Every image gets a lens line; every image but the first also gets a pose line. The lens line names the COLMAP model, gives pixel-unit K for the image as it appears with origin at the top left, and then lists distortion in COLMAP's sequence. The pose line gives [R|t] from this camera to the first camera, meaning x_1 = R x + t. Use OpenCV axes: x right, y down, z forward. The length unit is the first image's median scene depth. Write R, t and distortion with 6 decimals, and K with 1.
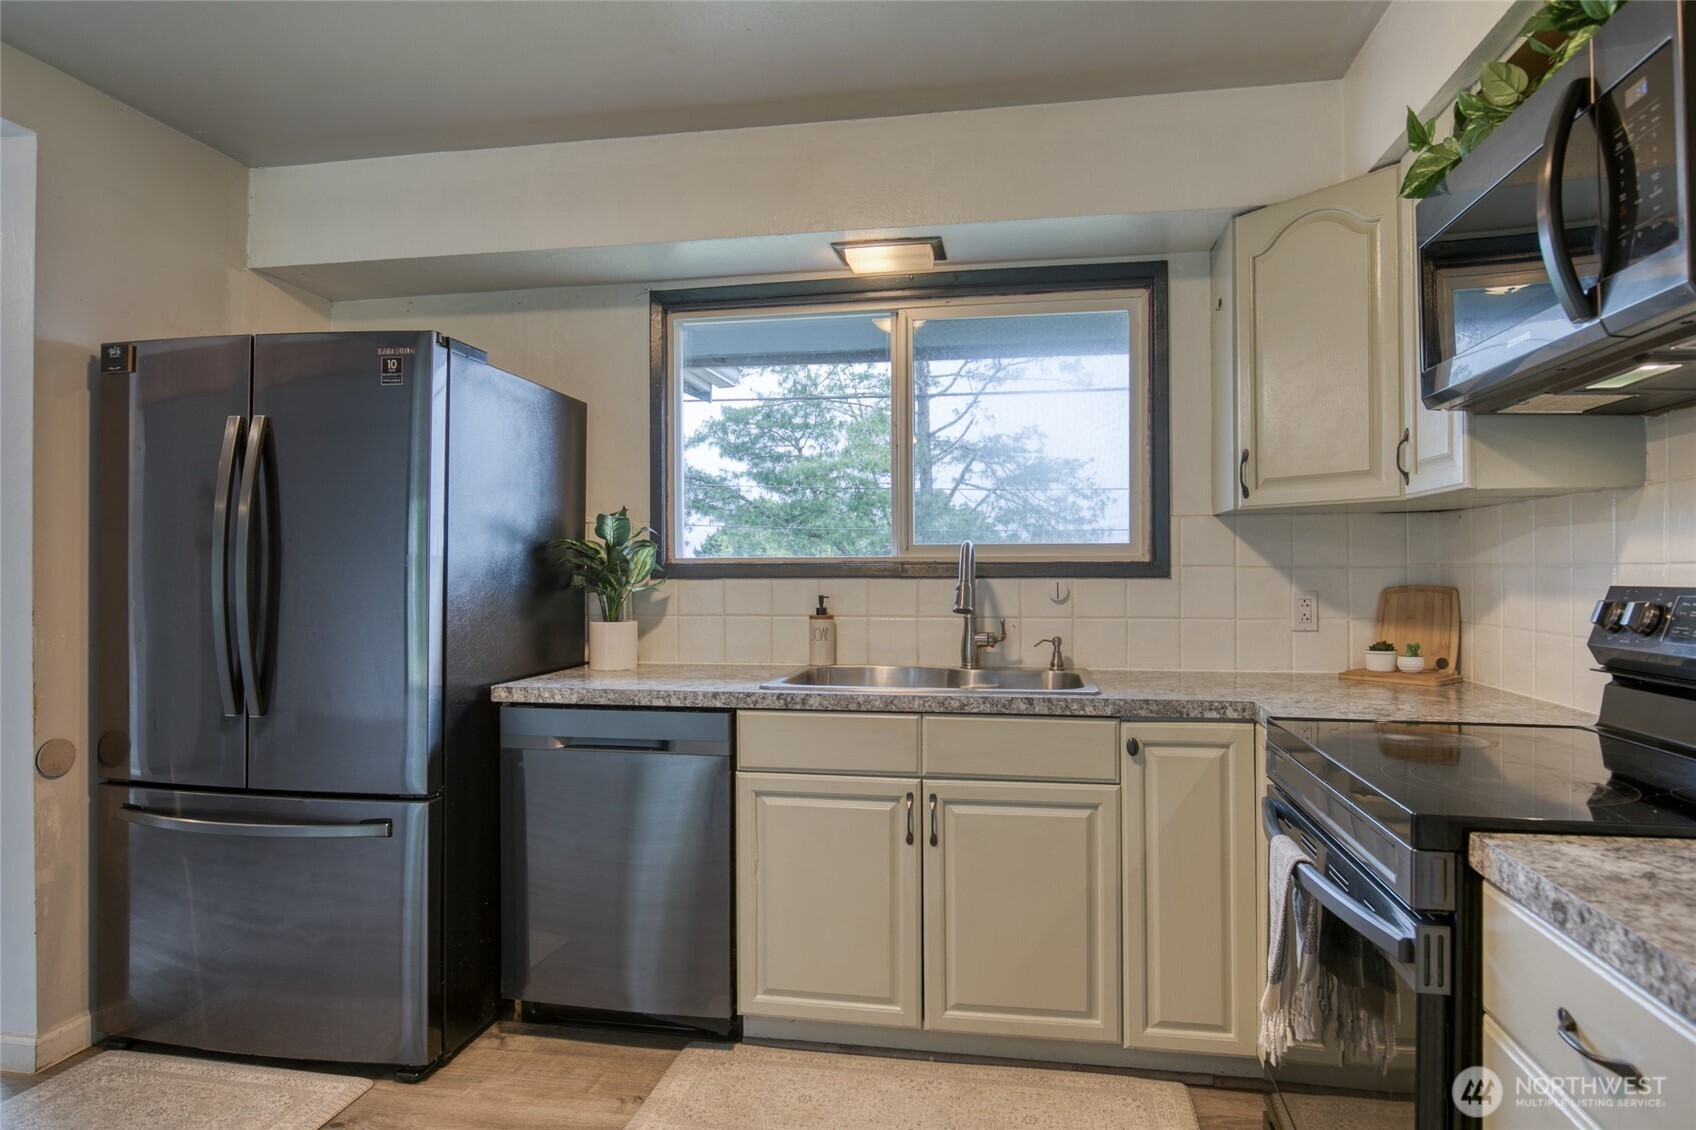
lens RADIAL K [[957.2, 0, 859.2], [0, 957.2, 563.4], [0, 0, 1]] dist [0.001051, 0.002462]
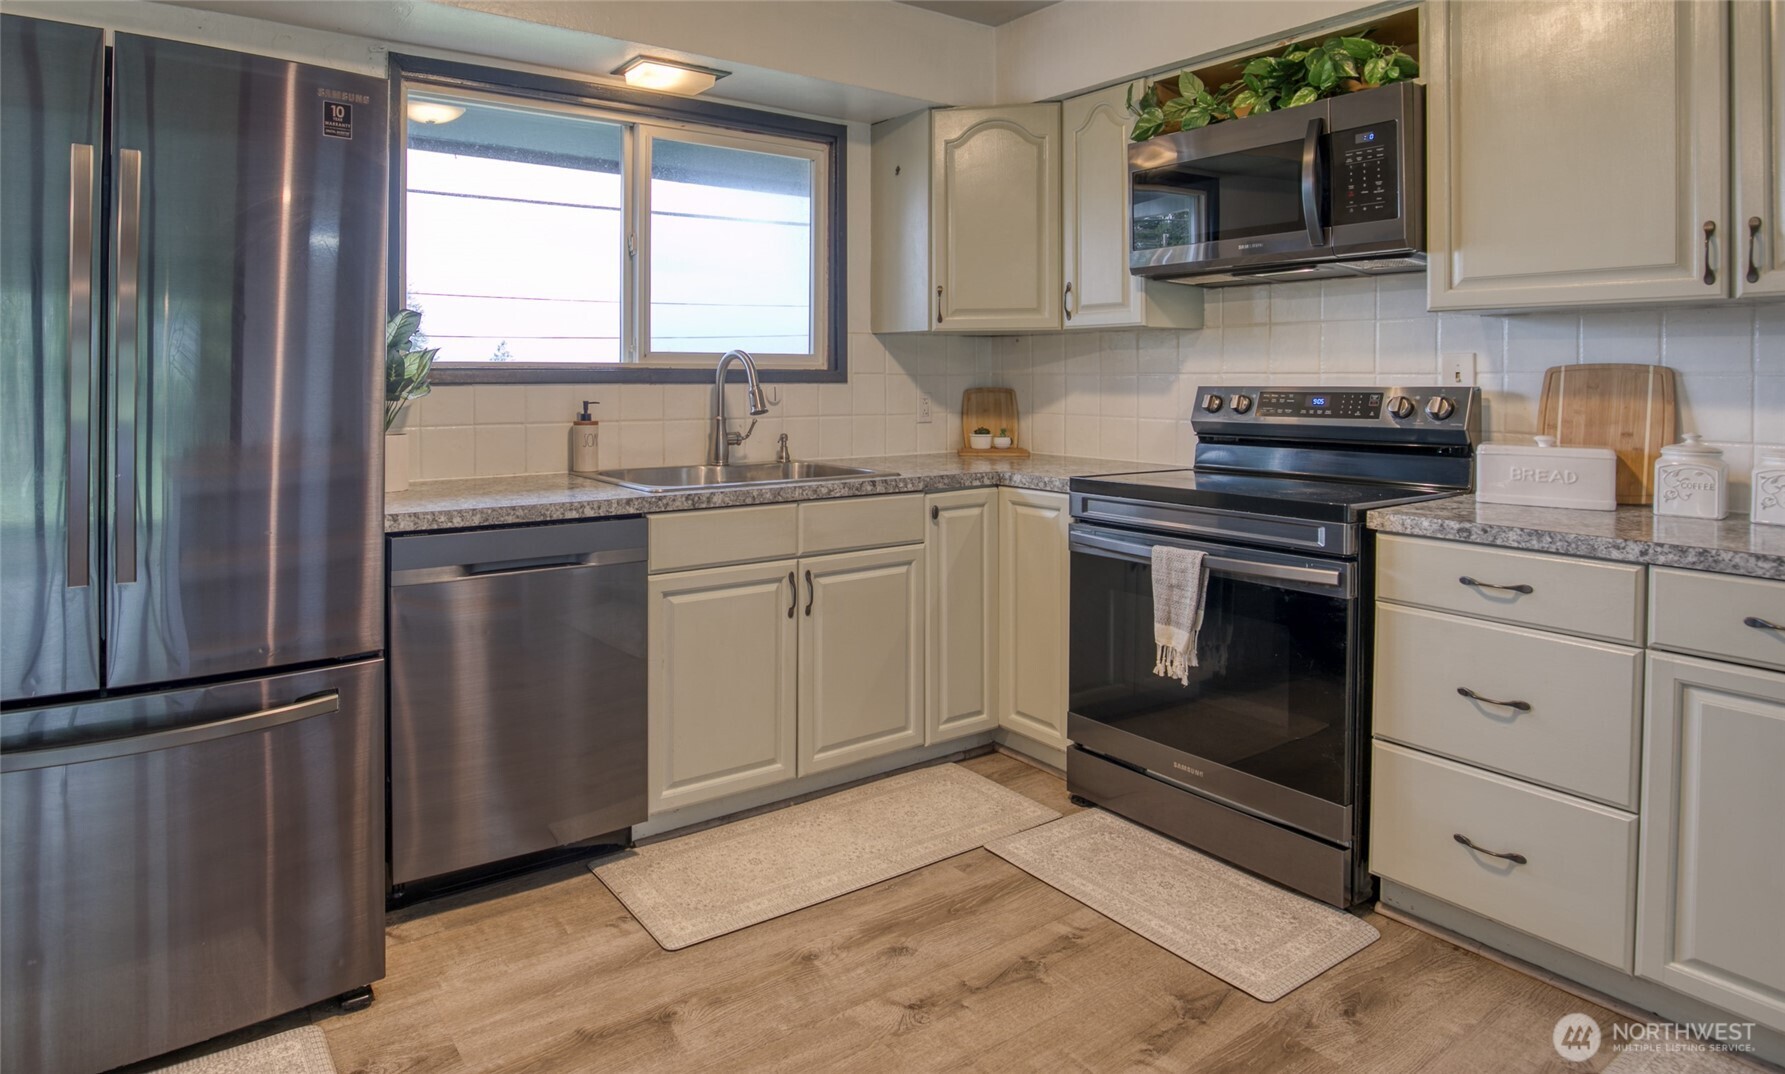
lens RADIAL K [[997.0, 0, 730.2], [0, 997.0, 380.3], [0, 0, 1]] dist [-0.007078, -0.001965]
pose [[0.745339, 0.000923, 0.666685, -0.748025], [-0.005783, 0.999970, 0.005081, 0.006821], [-0.666661, -0.007642, 0.745322, 0.163390]]
